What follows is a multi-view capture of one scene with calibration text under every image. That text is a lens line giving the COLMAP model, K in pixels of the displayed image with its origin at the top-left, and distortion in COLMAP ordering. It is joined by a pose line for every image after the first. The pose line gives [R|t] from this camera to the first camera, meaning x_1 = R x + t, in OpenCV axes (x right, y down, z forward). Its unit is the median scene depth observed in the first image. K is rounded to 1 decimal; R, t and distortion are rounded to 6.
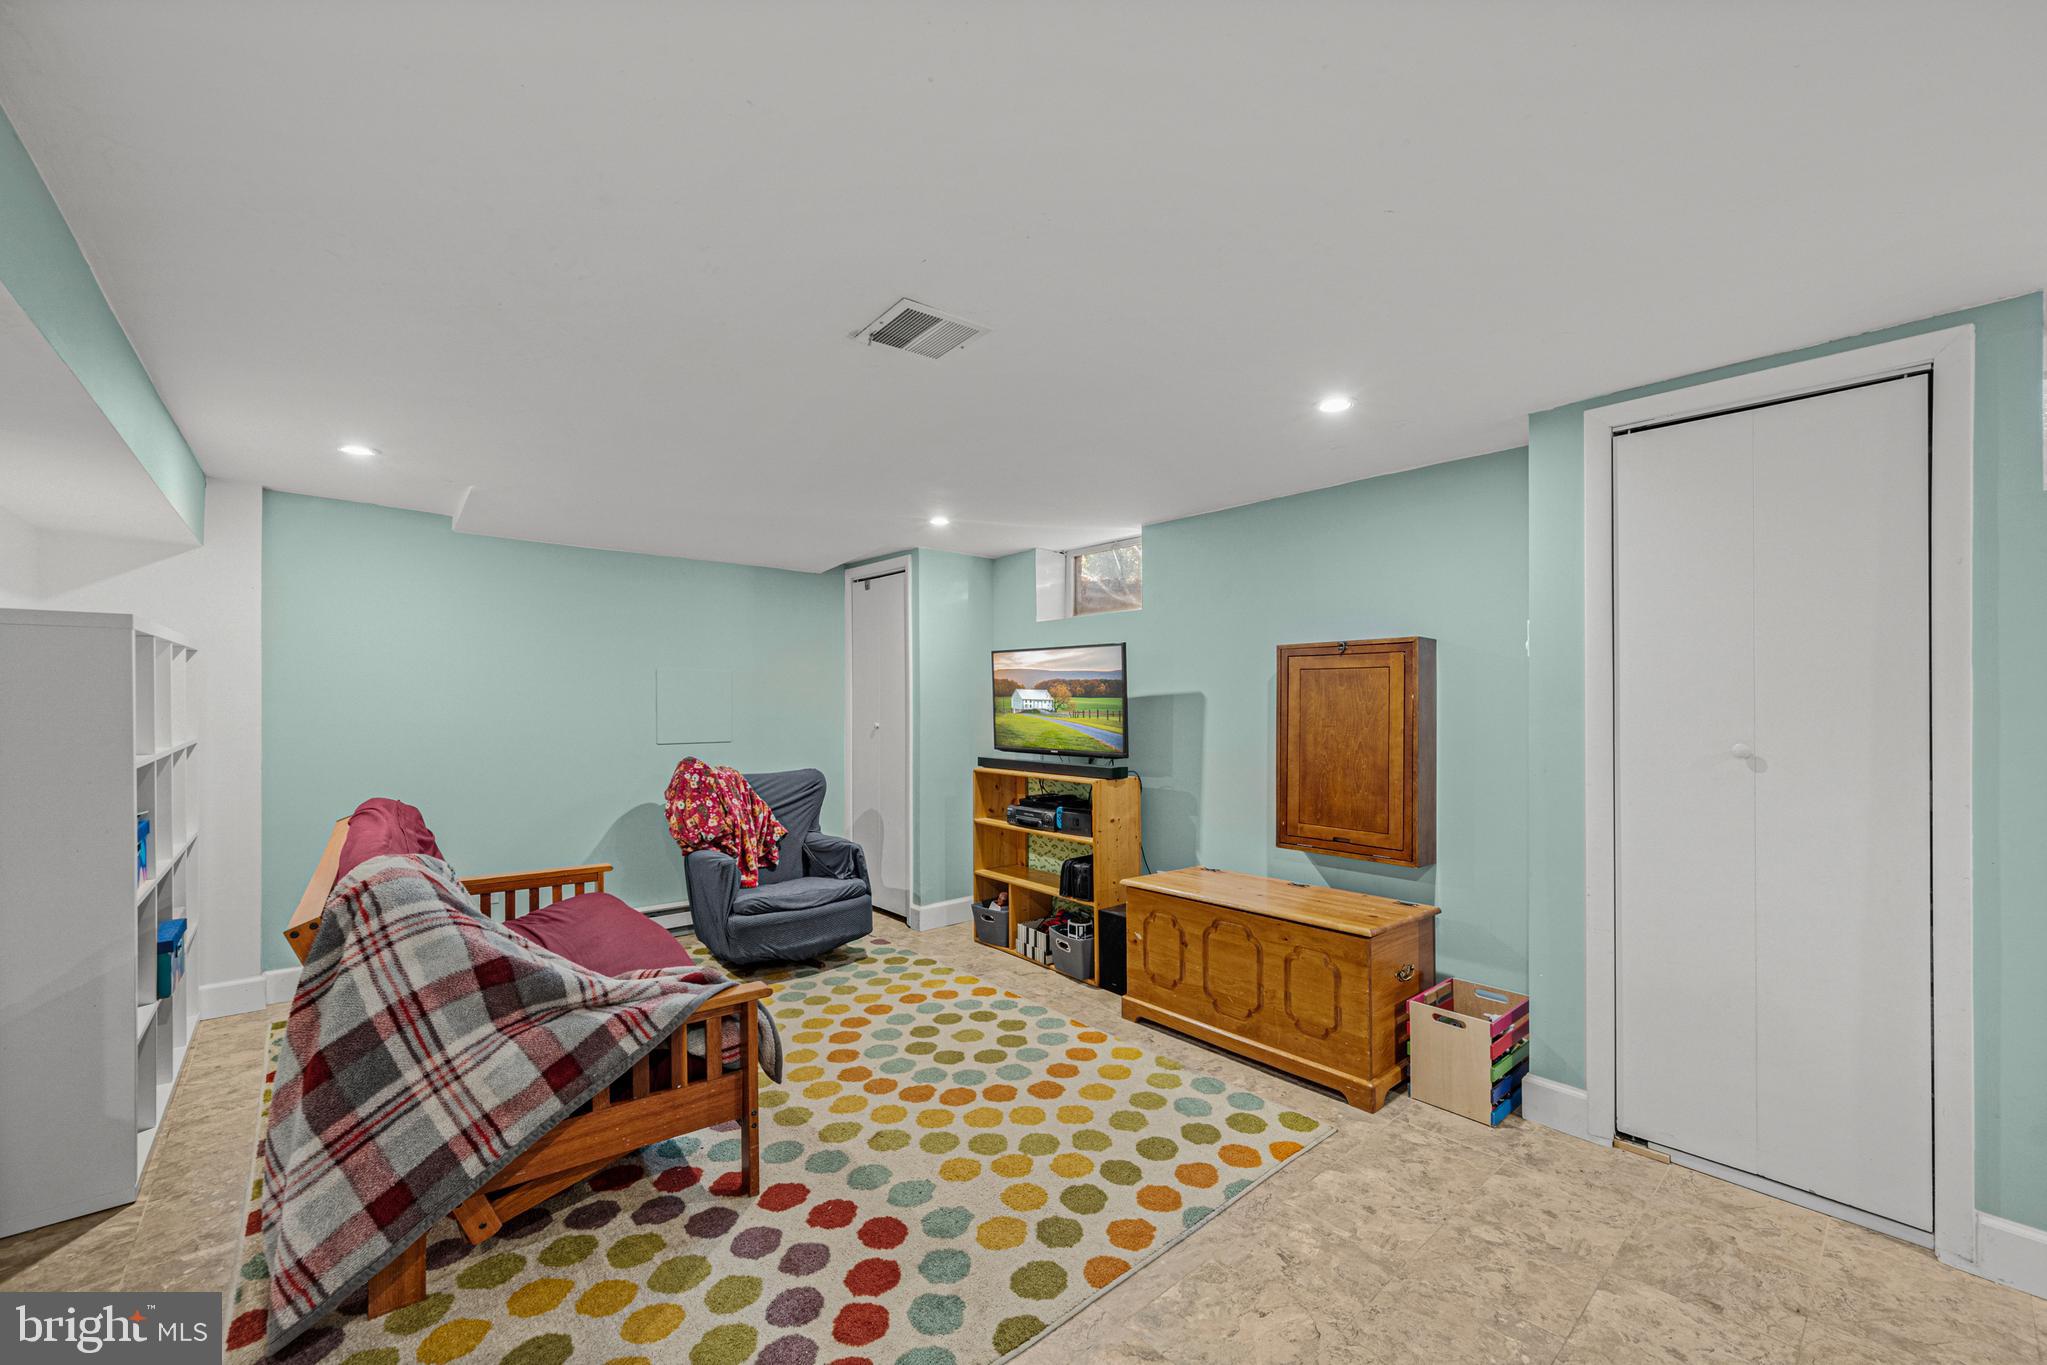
lens RADIAL K [[817.8, 0, 1011.9], [0, 817.8, 696.3], [0, 0, 1]] dist [-0.004436, 0.001209]
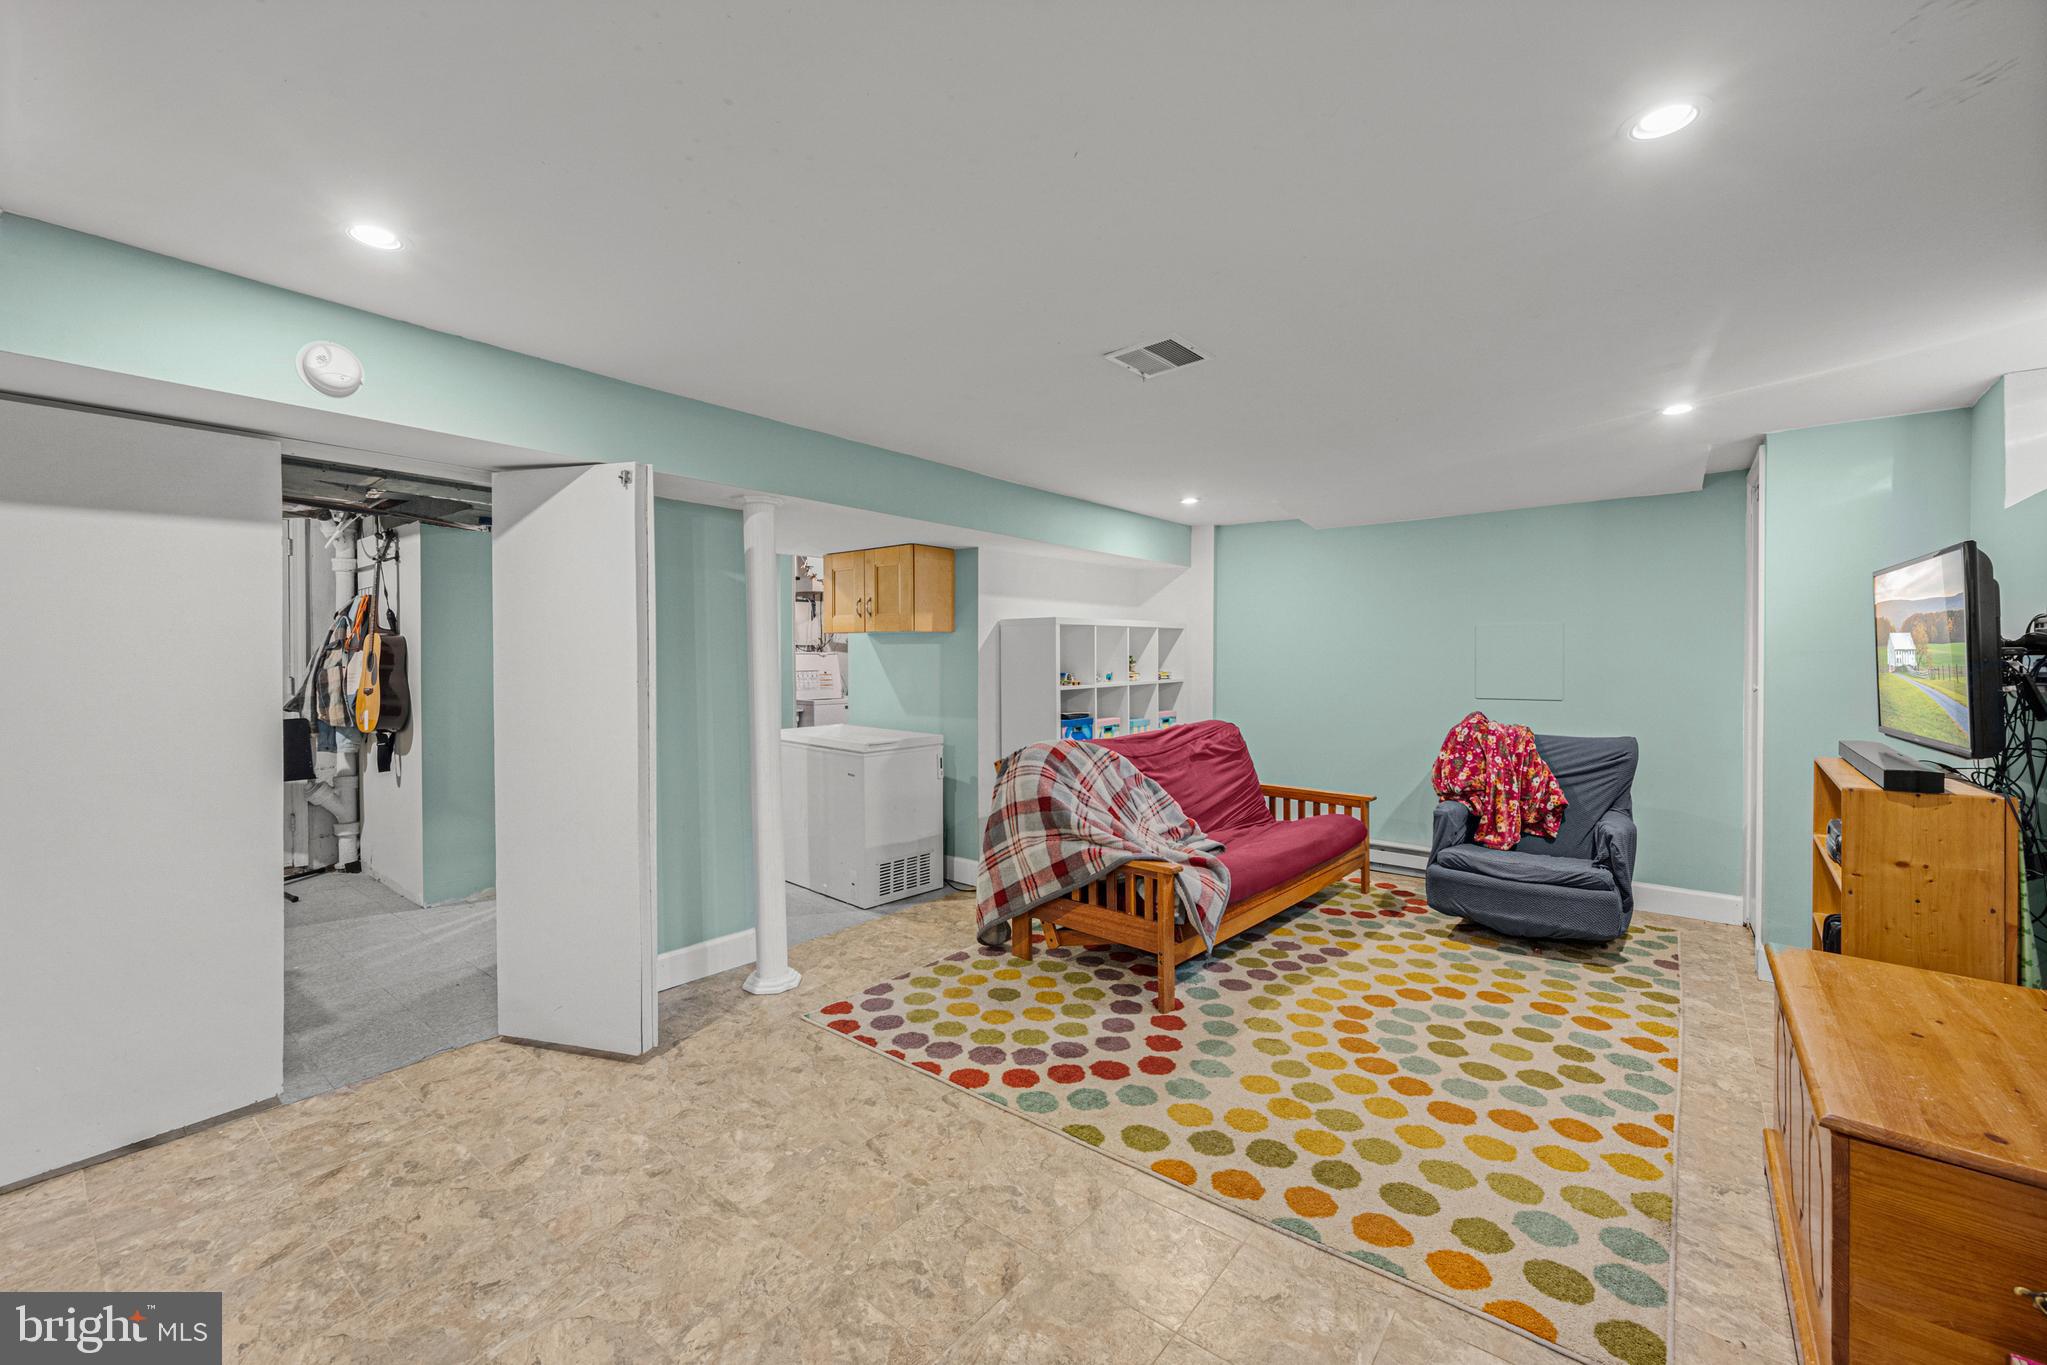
lens RADIAL K [[817.8, 0, 1017.9], [0, 817.8, 671.7], [0, 0, 1]] dist [-0.004436, 0.001209]
pose [[0.168406, 0.009437, -0.985673, 0.706258], [0.011278, 0.999870, 0.011500, 0.008793], [0.985653, -0.013053, 0.168278, 0.373839]]
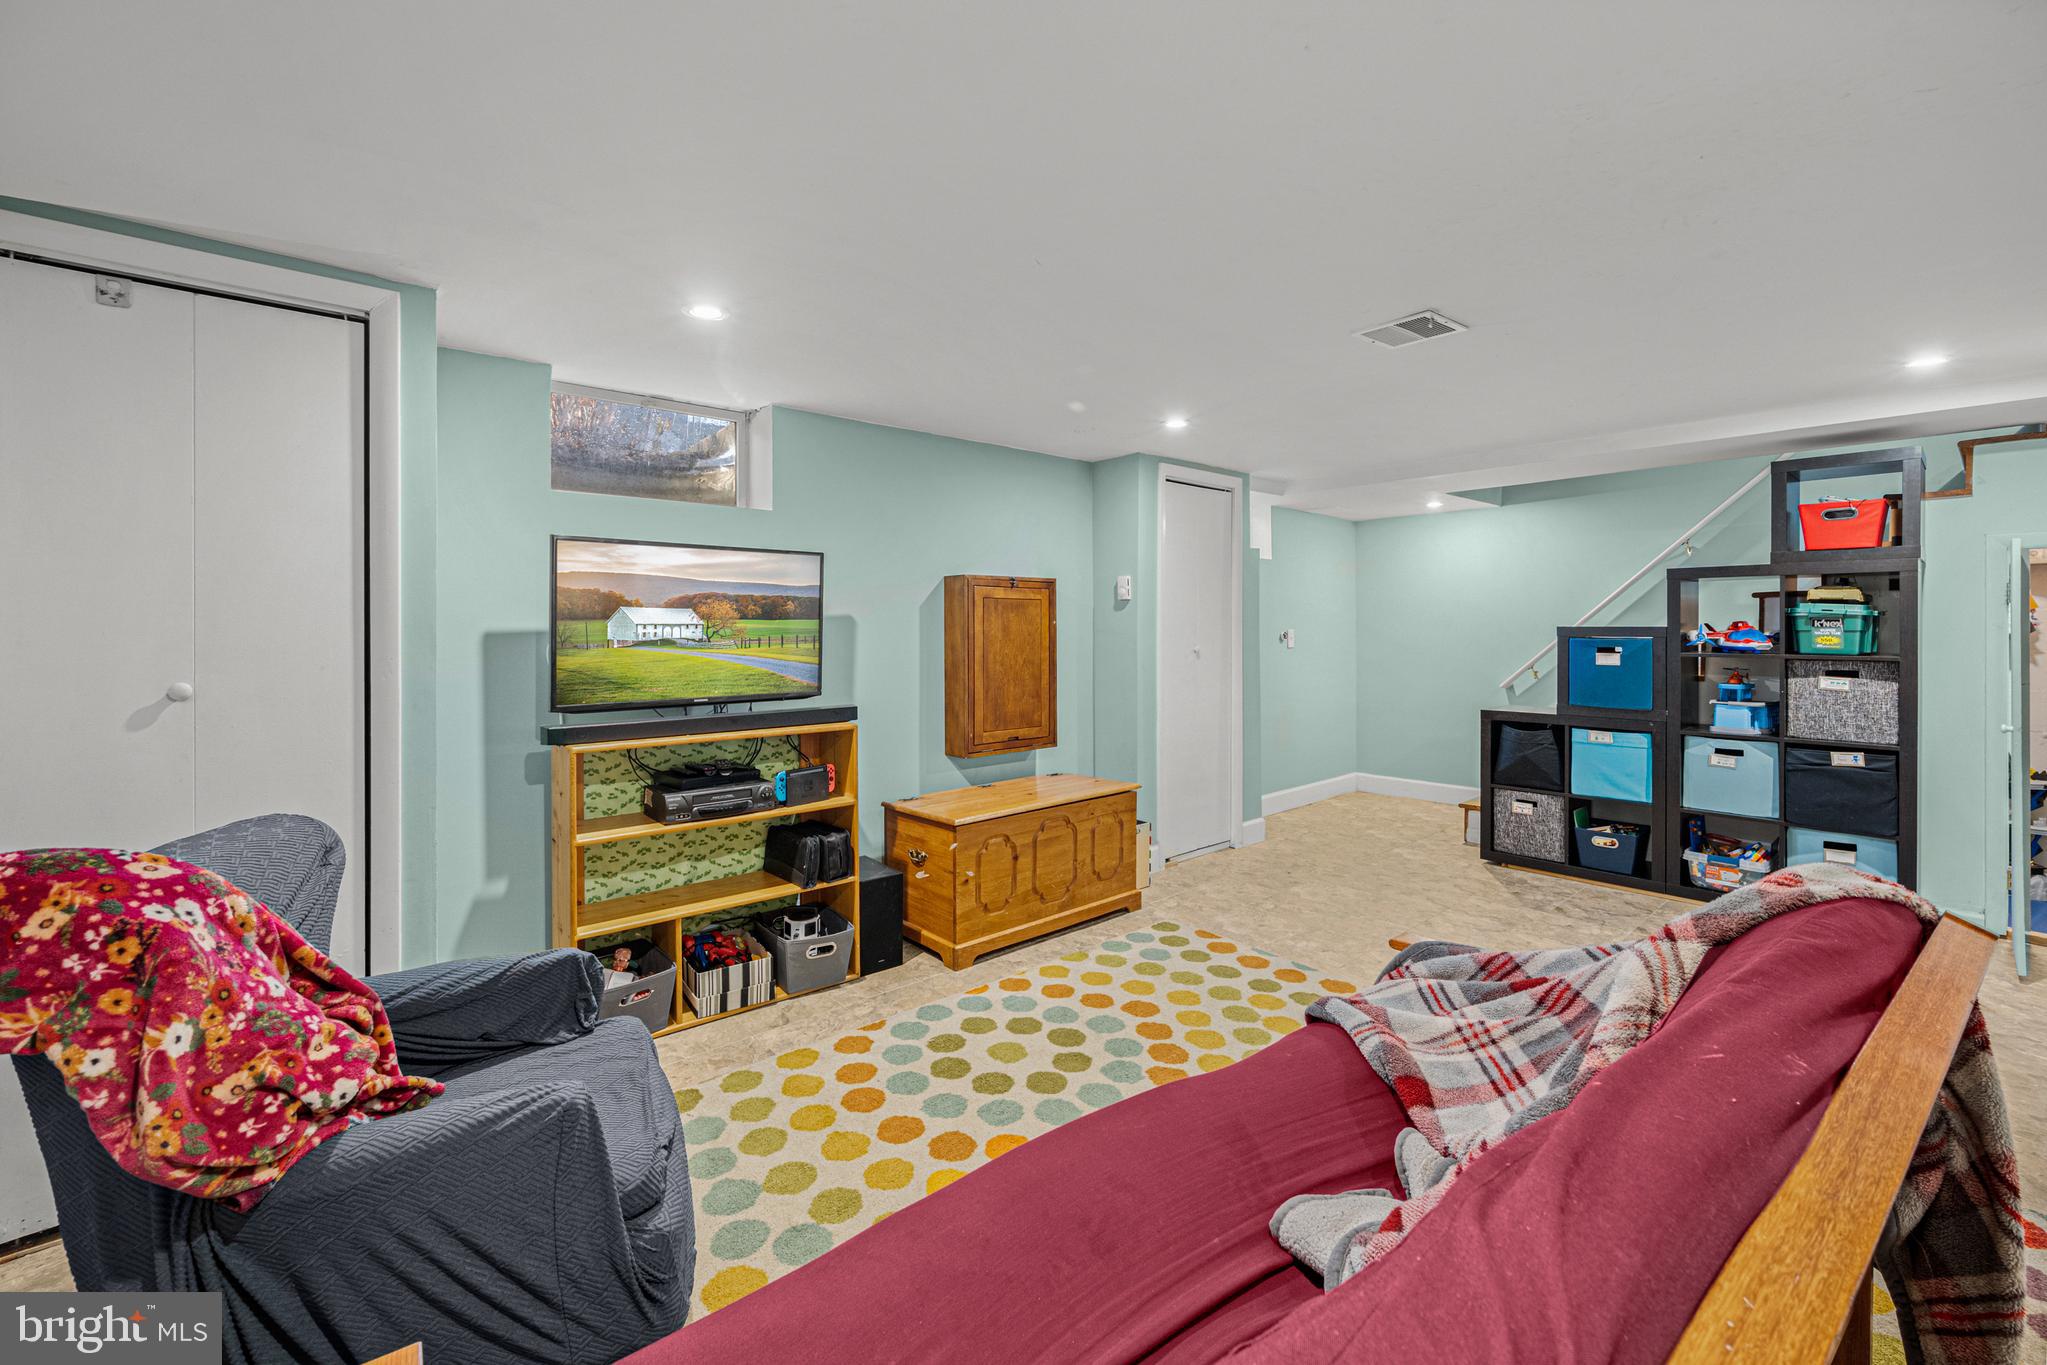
lens RADIAL K [[817.8, 0, 1016.8], [0, 817.8, 644.2], [0, 0, 1]] dist [-0.004436, 0.001209]
pose [[0.015299, -0.010296, 0.999830, -0.847083], [0.006832, 0.999925, 0.010192, 0.021816], [-0.999860, 0.006675, 0.015368, 1.005957]]
